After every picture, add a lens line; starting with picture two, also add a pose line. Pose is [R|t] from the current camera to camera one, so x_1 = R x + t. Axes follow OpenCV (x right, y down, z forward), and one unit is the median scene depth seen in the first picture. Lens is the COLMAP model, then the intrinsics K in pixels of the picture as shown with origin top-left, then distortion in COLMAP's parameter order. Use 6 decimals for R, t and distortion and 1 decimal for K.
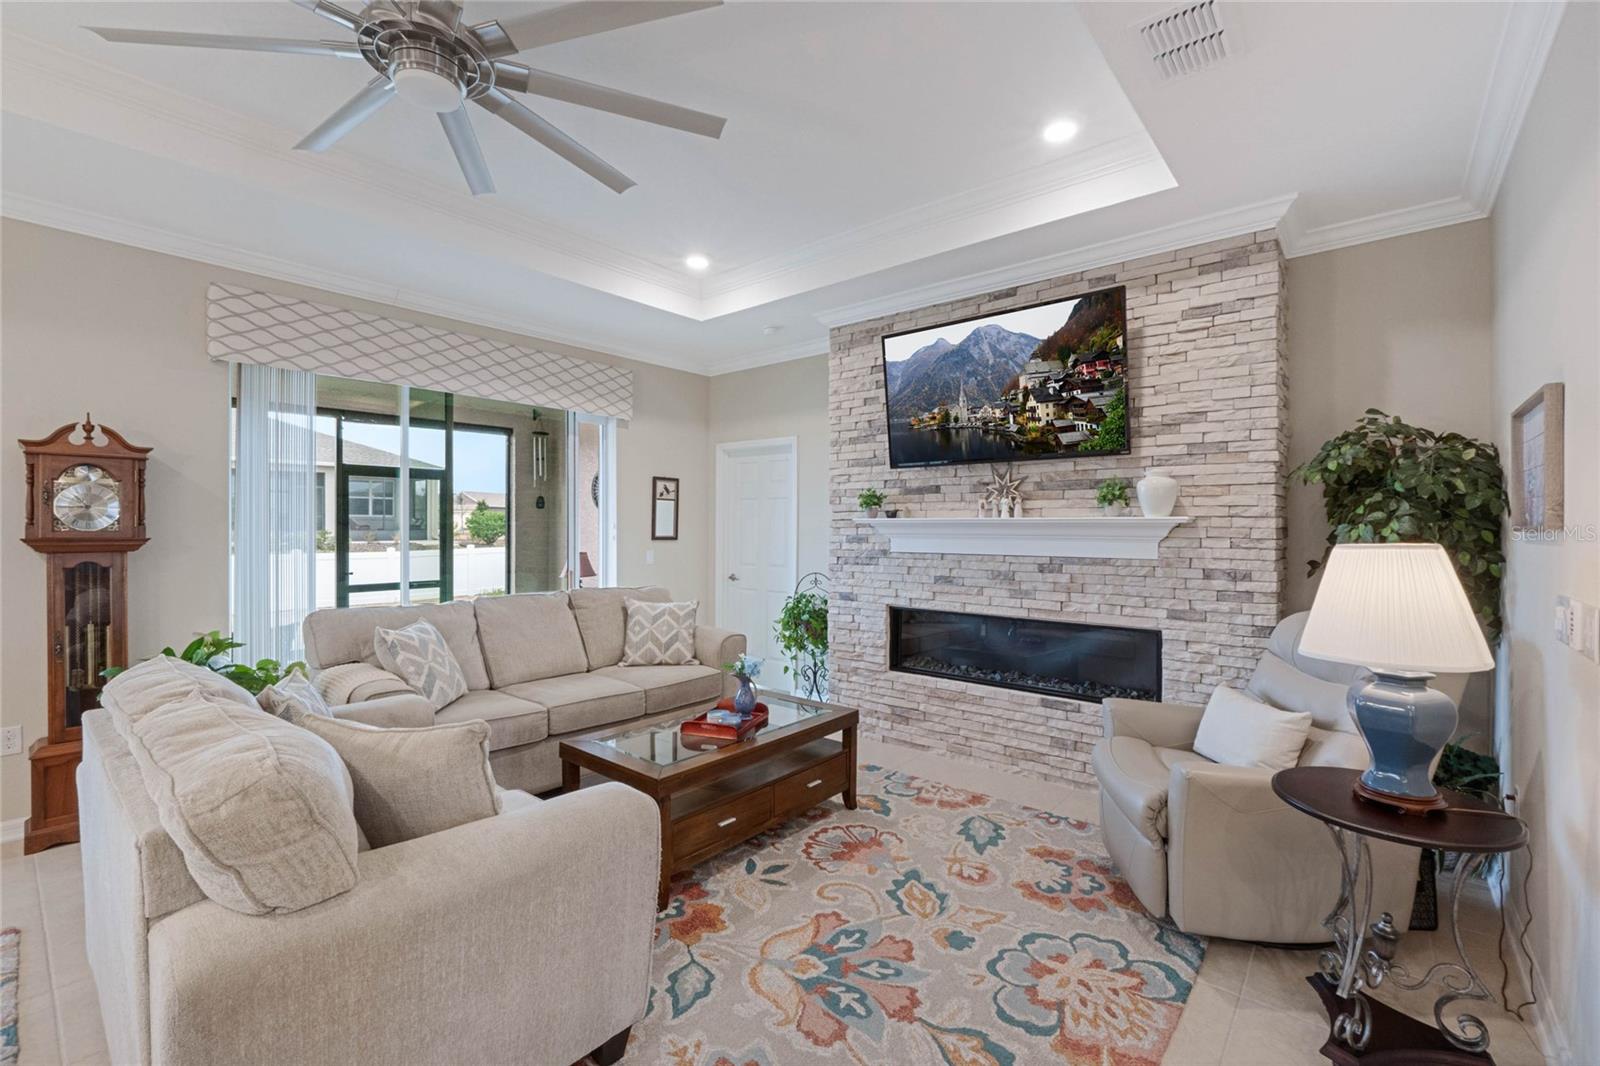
lens RADIAL K [[685.6, 0, 800.0], [0, 685.6, 533.0], [0, 0, 1]] dist [-0.002778, -0.000140]
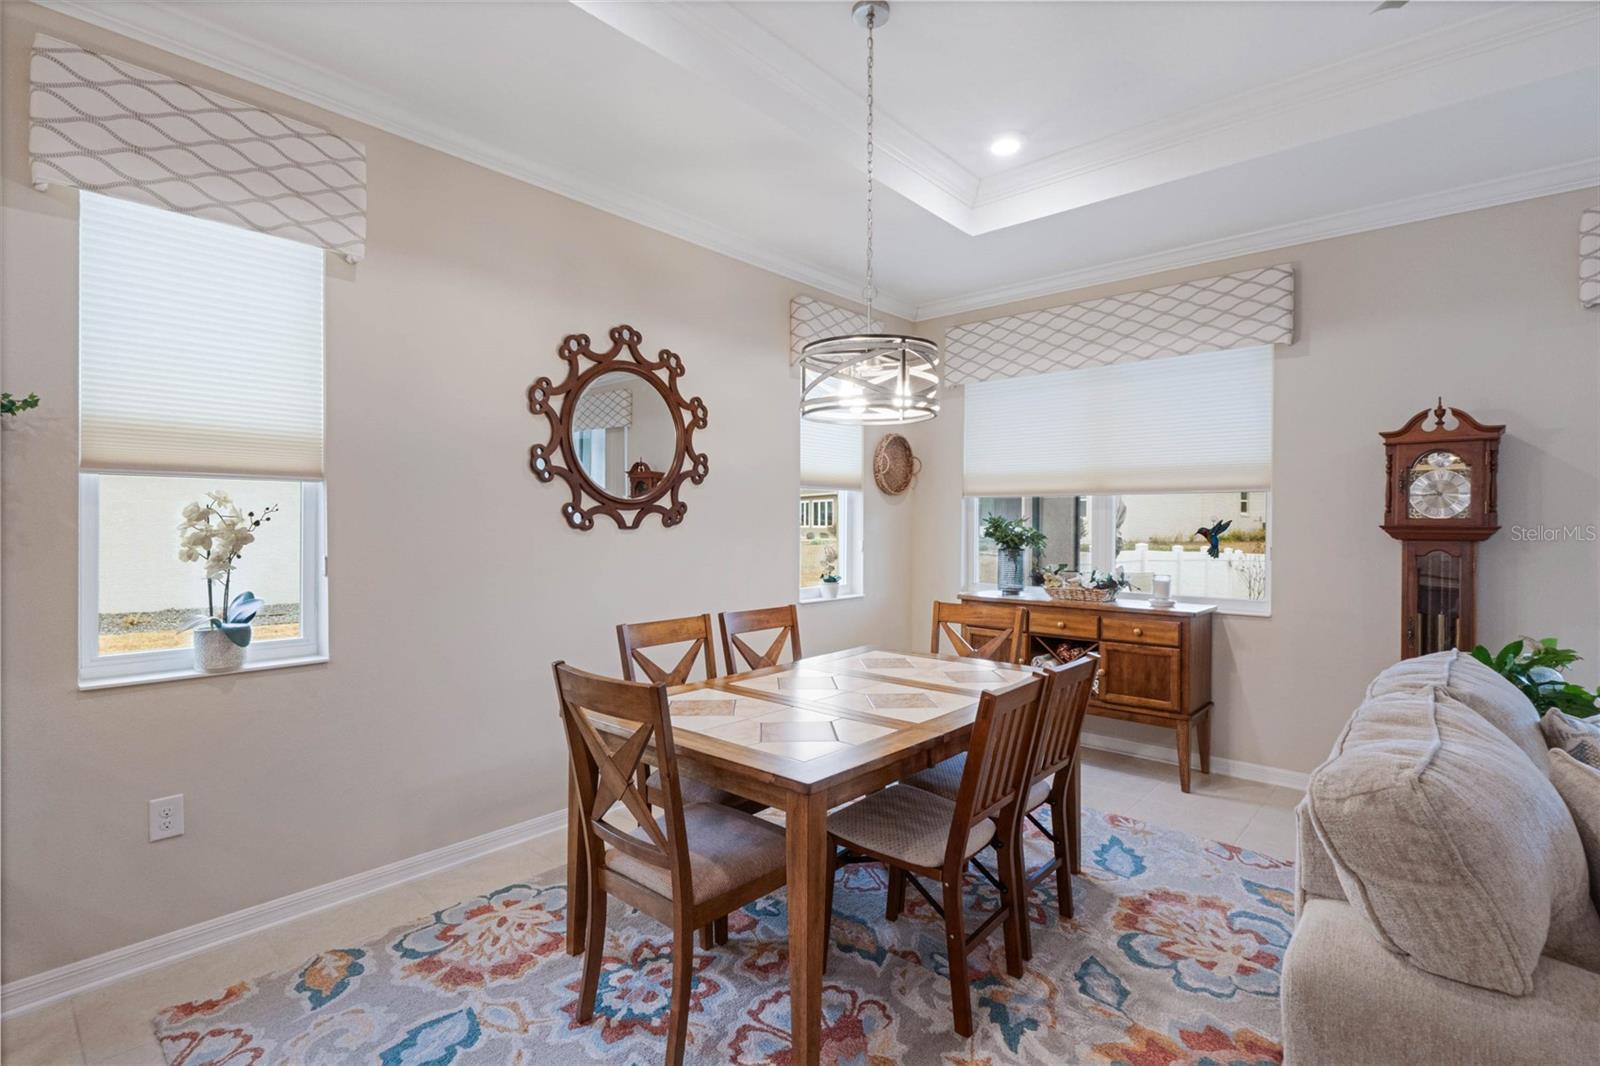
lens RADIAL K [[751.9, 0, 797.3], [0, 751.9, 530.5], [0, 0, 1]] dist [-0.002177, -0.000410]
pose [[-0.028491, 0.006704, -0.999572, 0.046746], [-0.013896, 0.999878, 0.007102, 0.016185], [0.999497, 0.014092, -0.028394, 0.096585]]
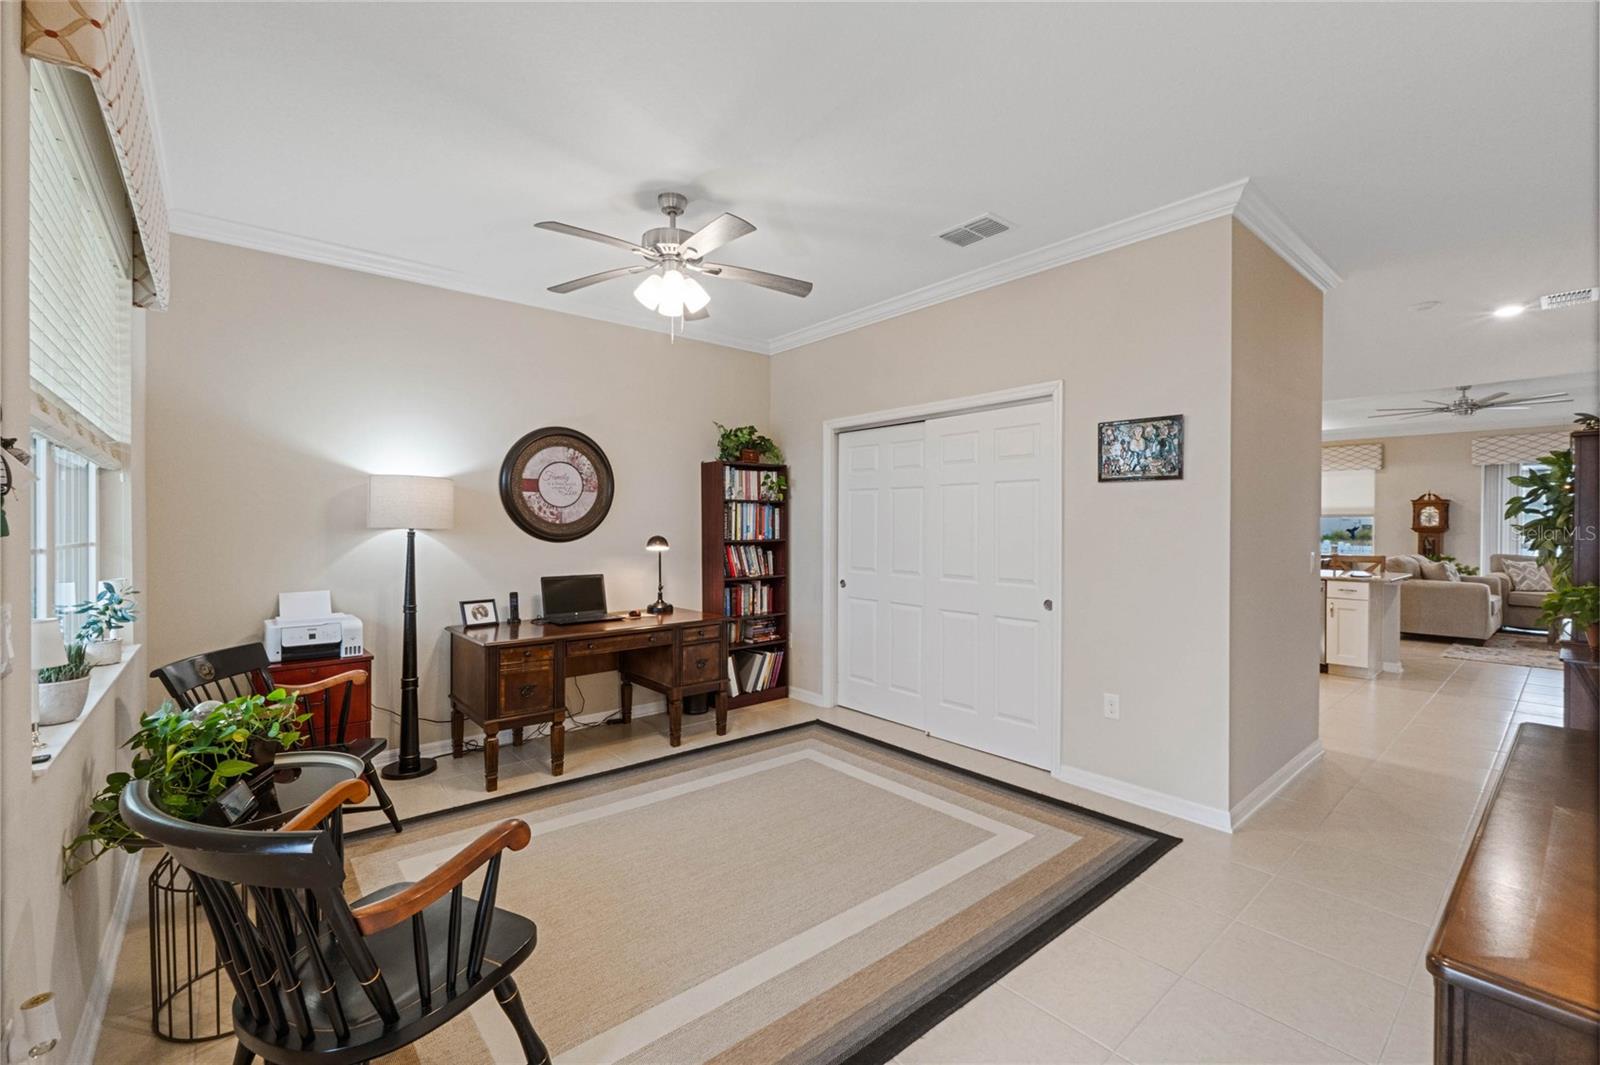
lens RADIAL K [[674.0, 0, 800.0], [0, 674.0, 532.5], [0, 0, 1]] dist [-0.002432, -0.000272]
pose [[-0.165694, 0.007664, -0.986147, 2.227814], [-0.010612, 0.999898, 0.009554, 0.025096], [0.986120, 0.012048, -0.165596, -1.219406]]
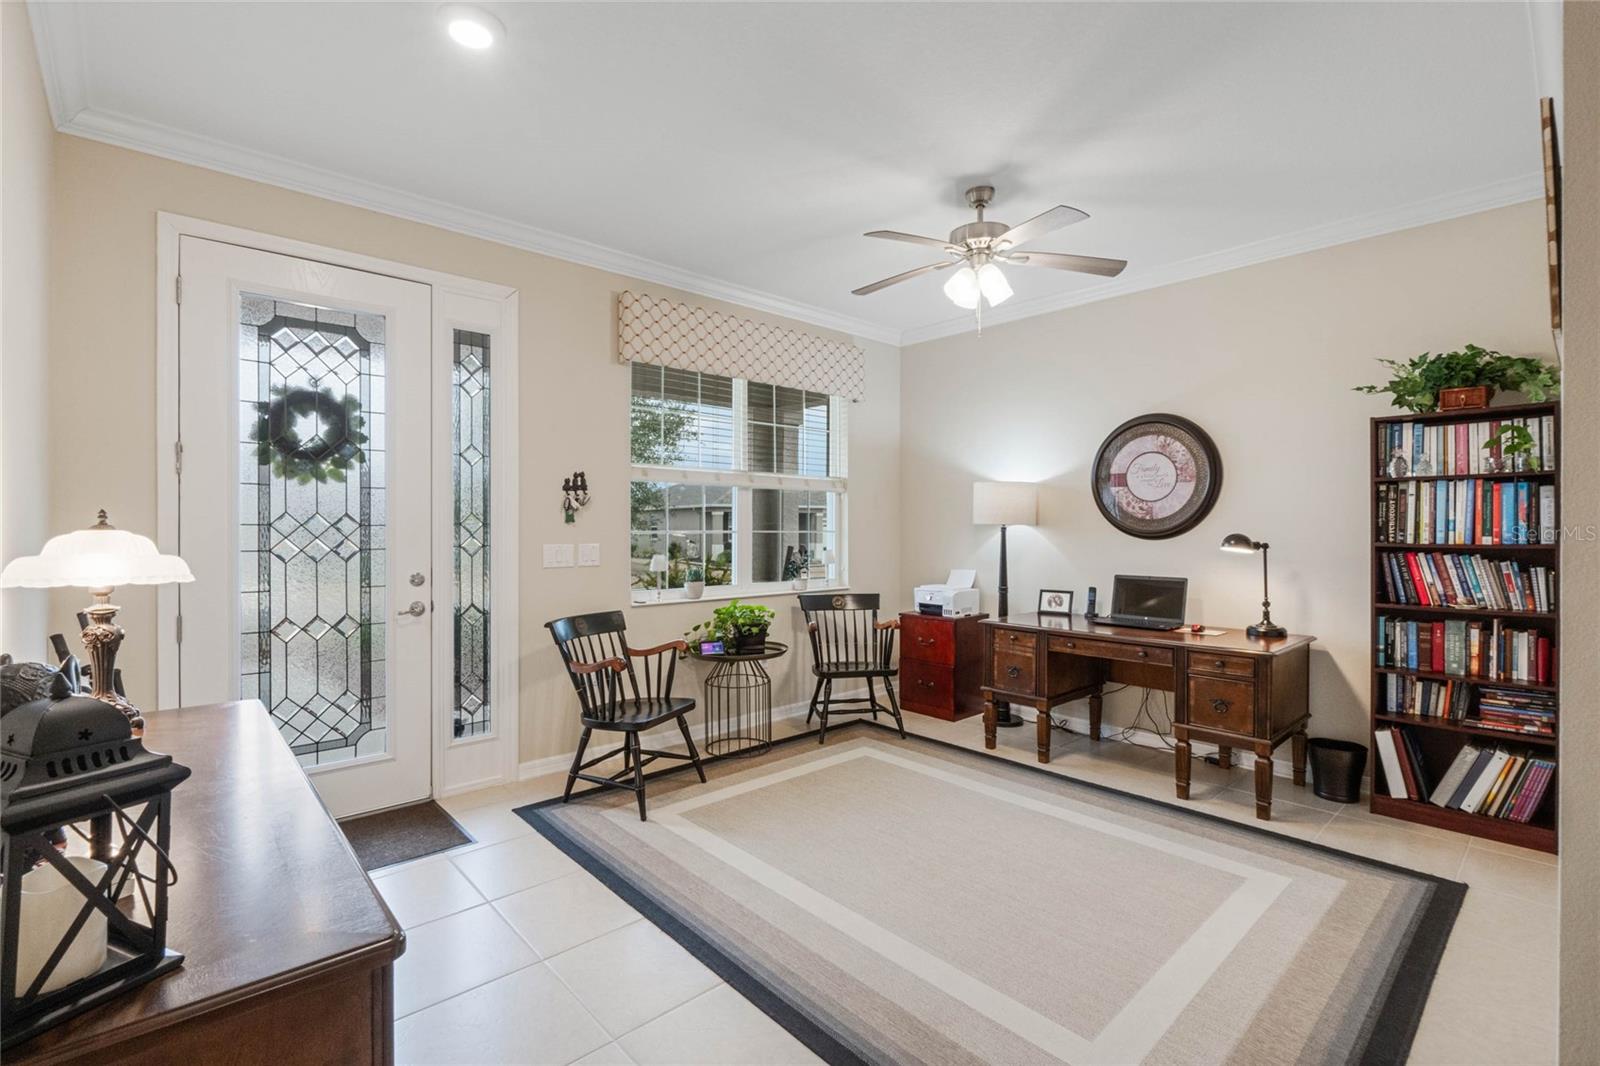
lens RADIAL K [[726.4, 0, 803.0], [0, 726.4, 528.9], [0, 0, 1]] dist [-0.002624, -0.000190]
pose [[-0.991997, -0.006177, 0.126113, 1.557371], [-0.004897, 0.999933, 0.010456, 0.031076], [-0.126169, 0.009755, -0.991961, -0.616080]]
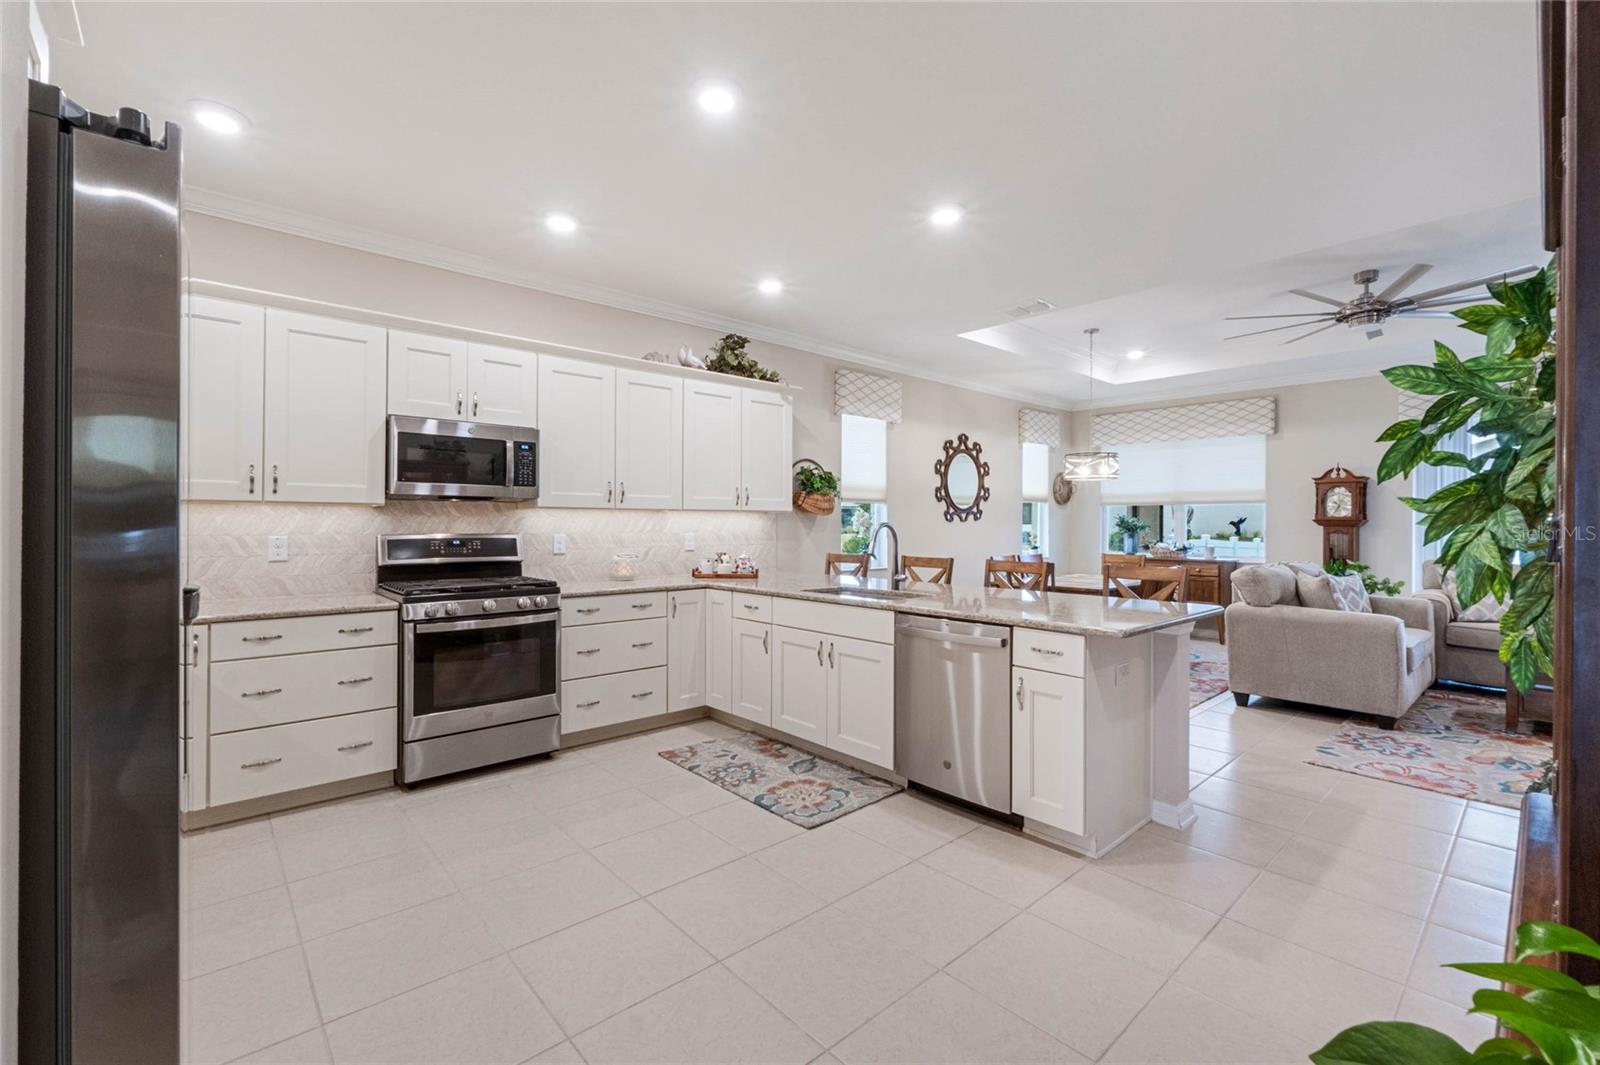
lens RADIAL K [[686.5, 0, 799.7], [0, 686.5, 522.1], [0, 0, 1]] dist [-0.001147, -0.000219]
pose [[-0.140037, -0.003016, -0.990142, 1.156152], [-0.014000, 0.999901, -0.001065, 0.034819], [0.990047, 0.013713, -0.140066, -0.338602]]
